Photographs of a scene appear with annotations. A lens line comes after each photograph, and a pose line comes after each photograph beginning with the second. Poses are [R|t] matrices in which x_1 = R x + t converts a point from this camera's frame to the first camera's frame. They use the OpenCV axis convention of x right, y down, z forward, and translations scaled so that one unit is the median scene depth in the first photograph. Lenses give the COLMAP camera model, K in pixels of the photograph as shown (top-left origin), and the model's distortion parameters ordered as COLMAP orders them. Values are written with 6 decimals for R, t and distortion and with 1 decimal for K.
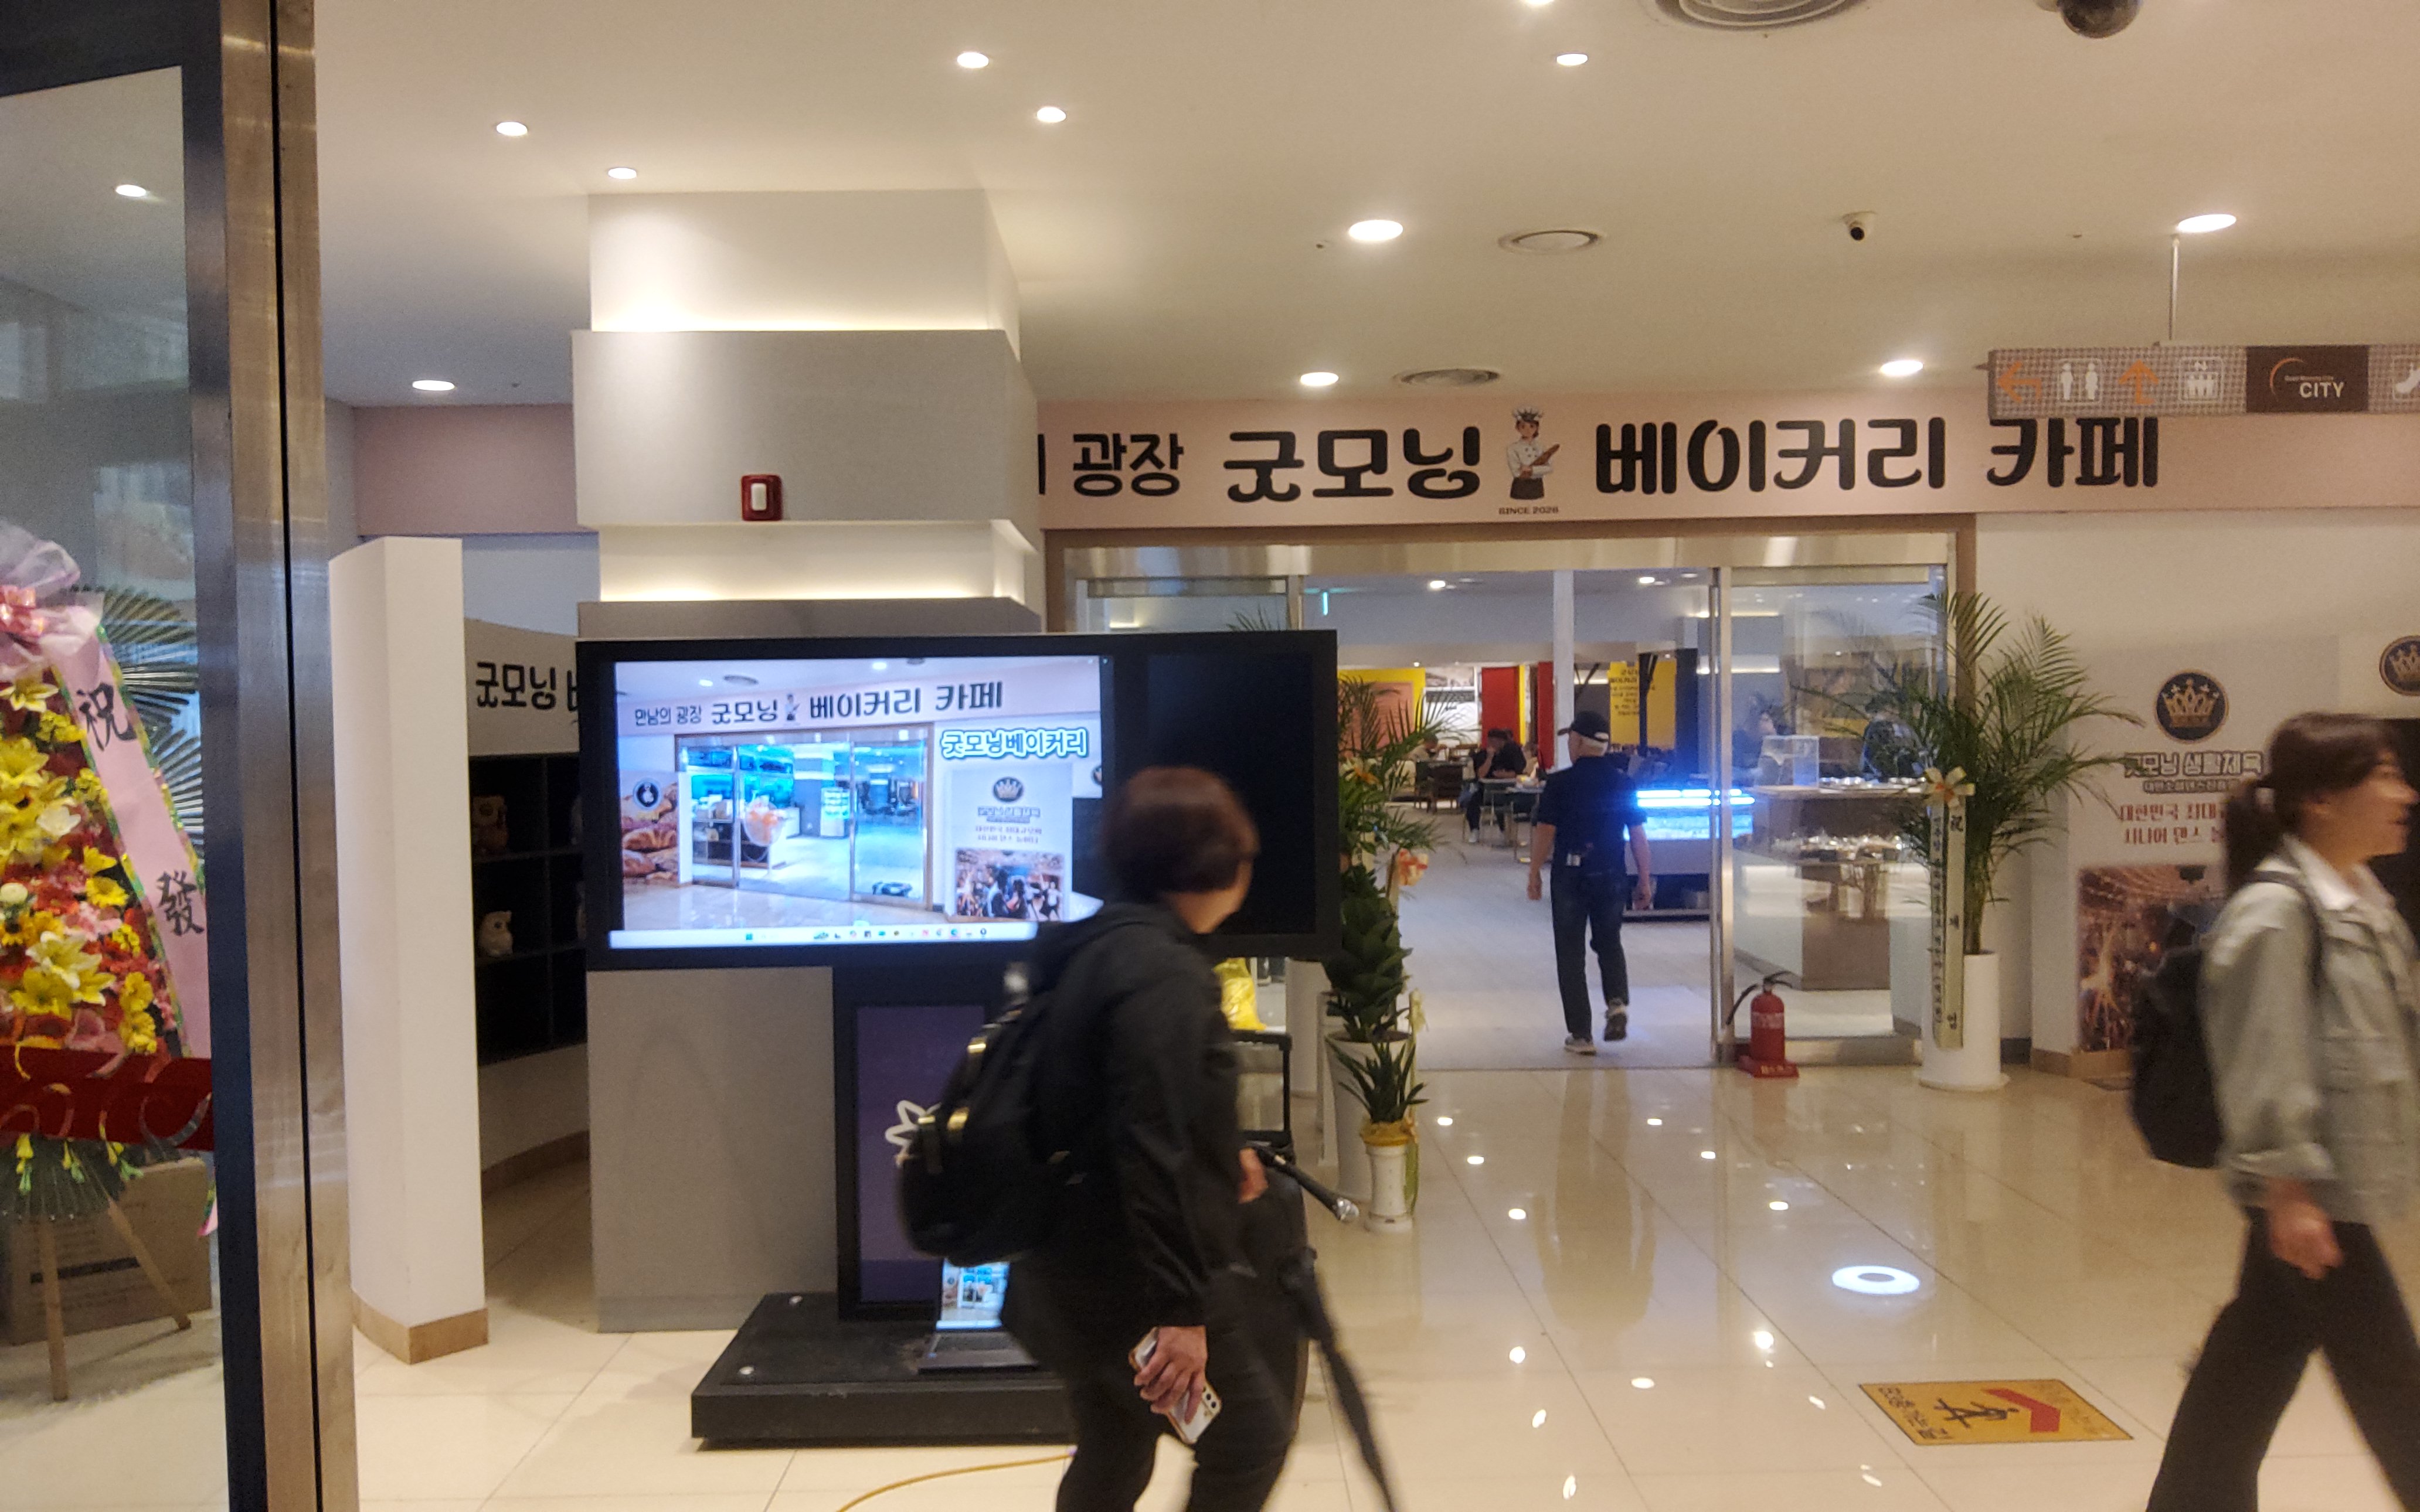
lens RADIAL K [[1838.4, 0, 1210.0], [0, 1838.4, 756.0], [0, 0, 1]] dist [0.141648, -0.281108]
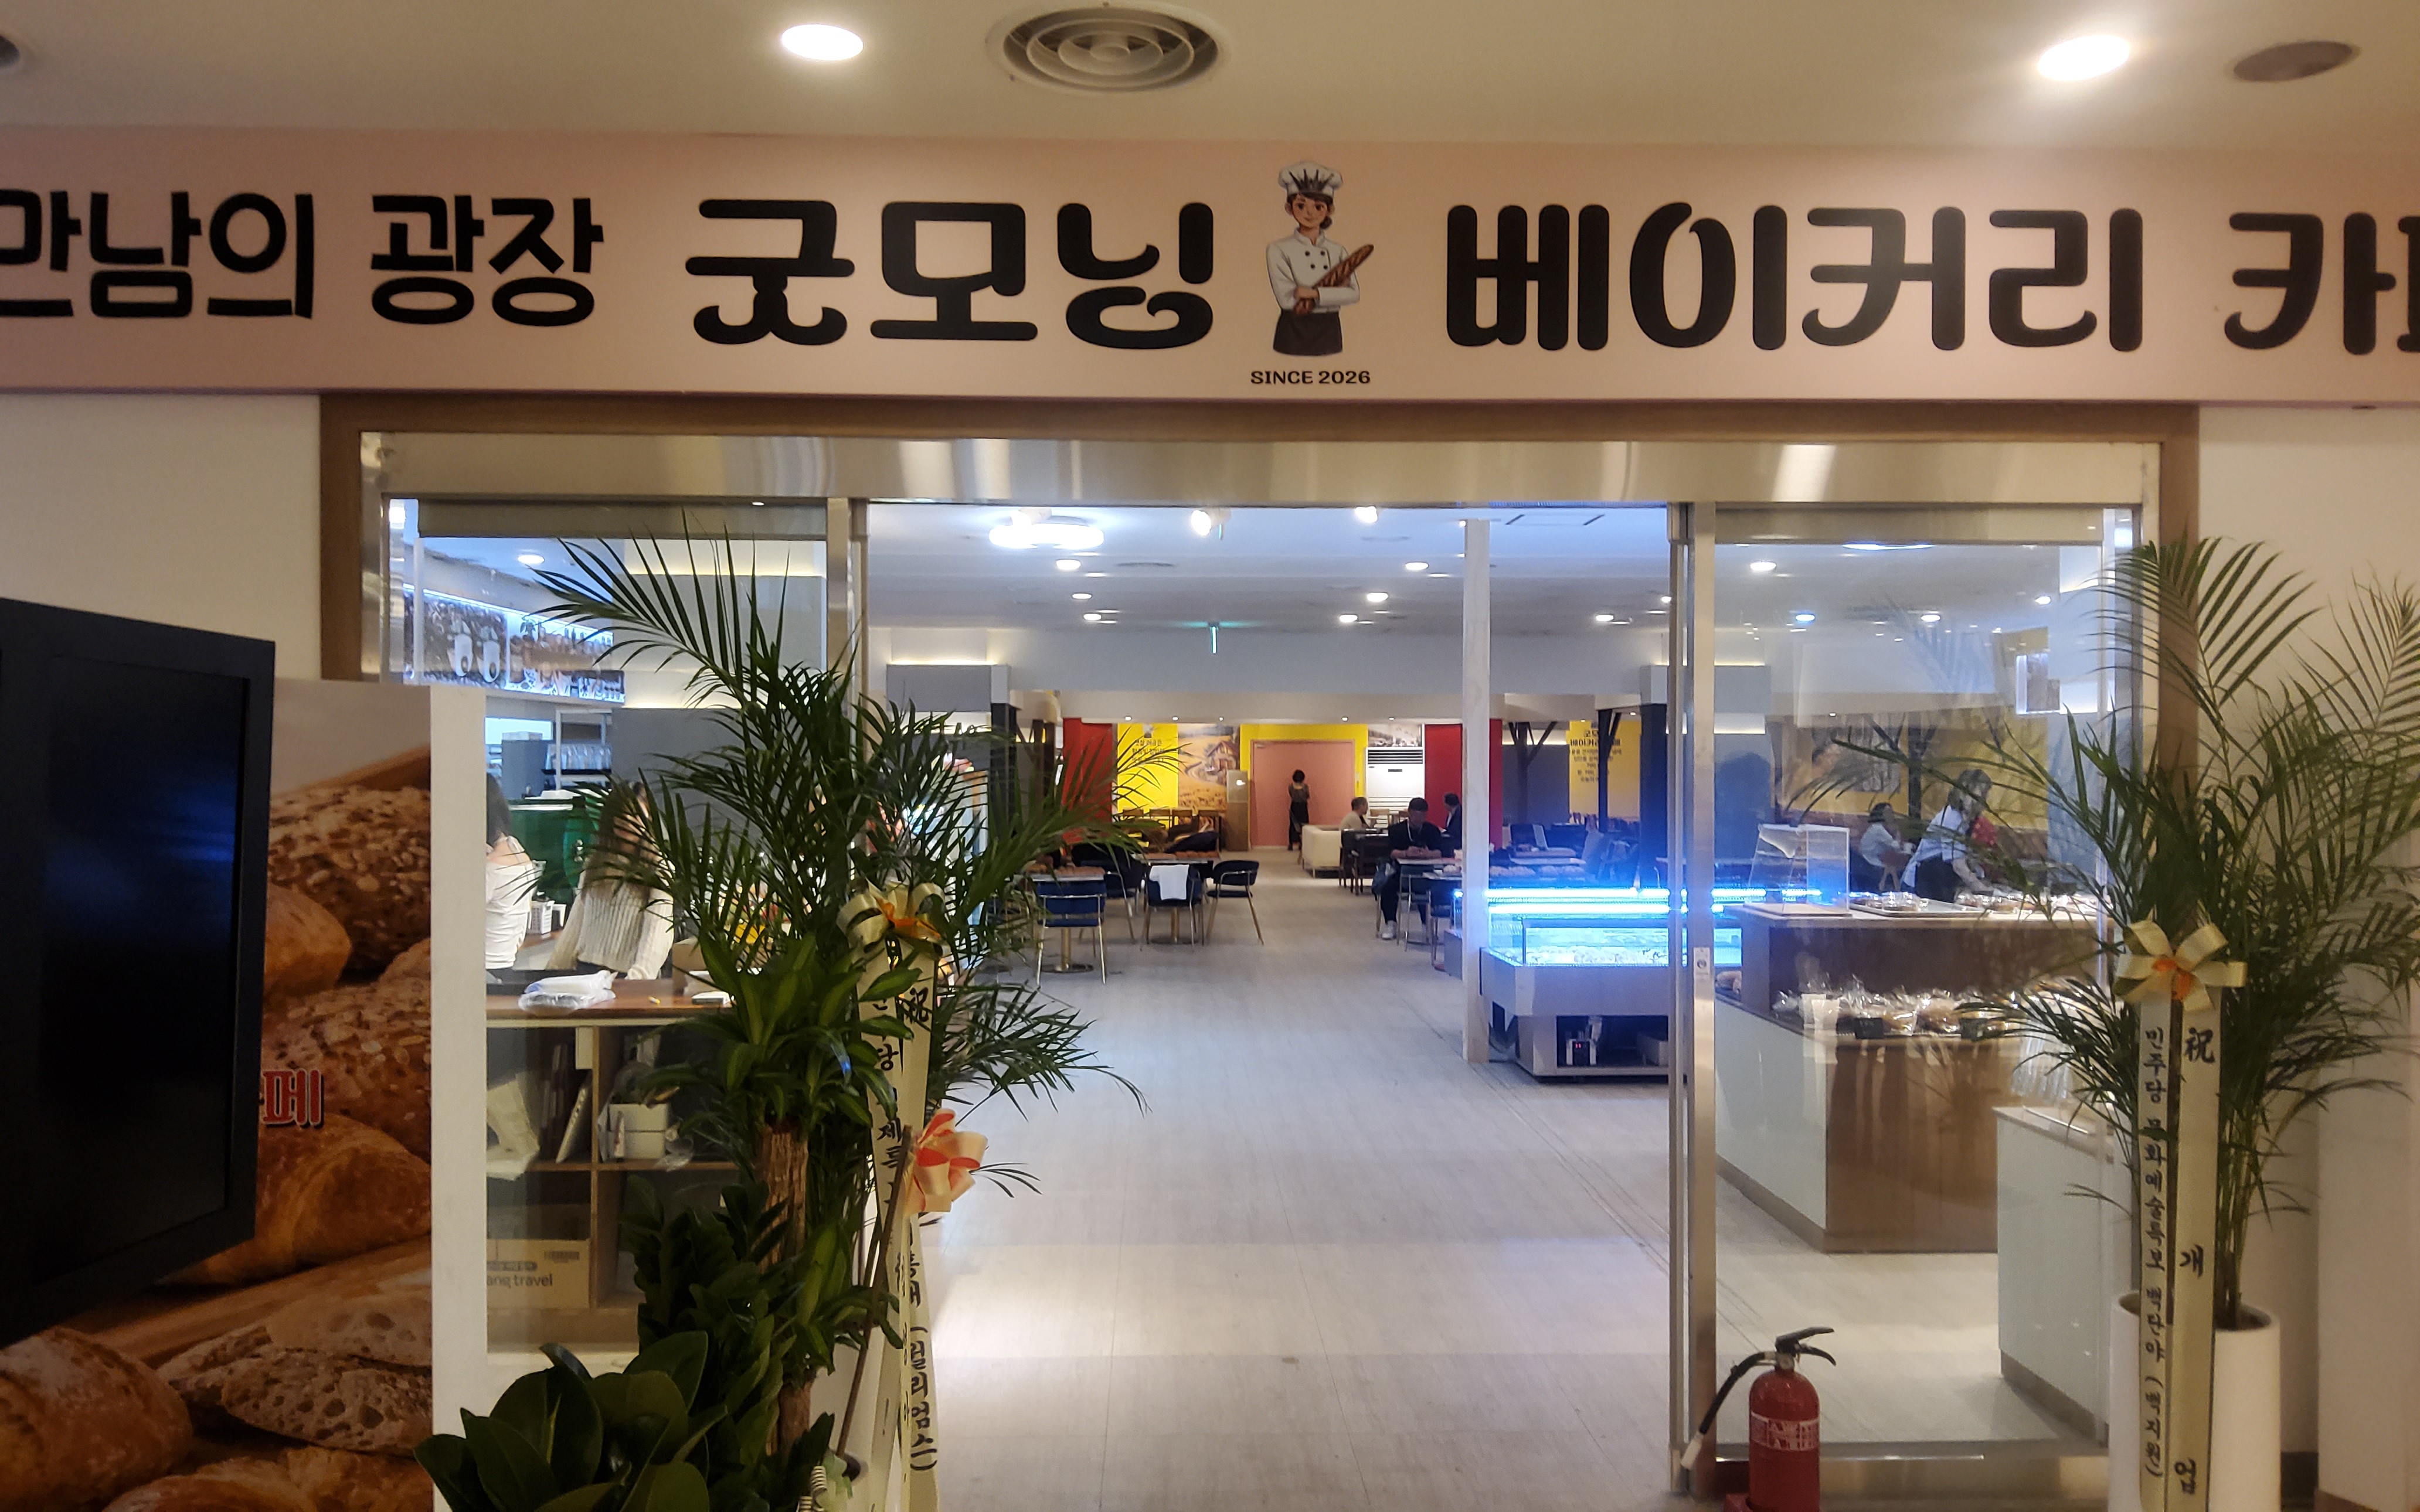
lens RADIAL K [[1839.9, 0, 1210.0], [0, 1839.9, 756.0], [0, 0, 1]] dist [0.083048, -0.111580]
pose [[0.999775, 0.017168, 0.012494, 0.140877], [-0.016774, 0.999379, -0.030996, -0.015760], [-0.013019, 0.030779, 0.999441, 0.510604]]
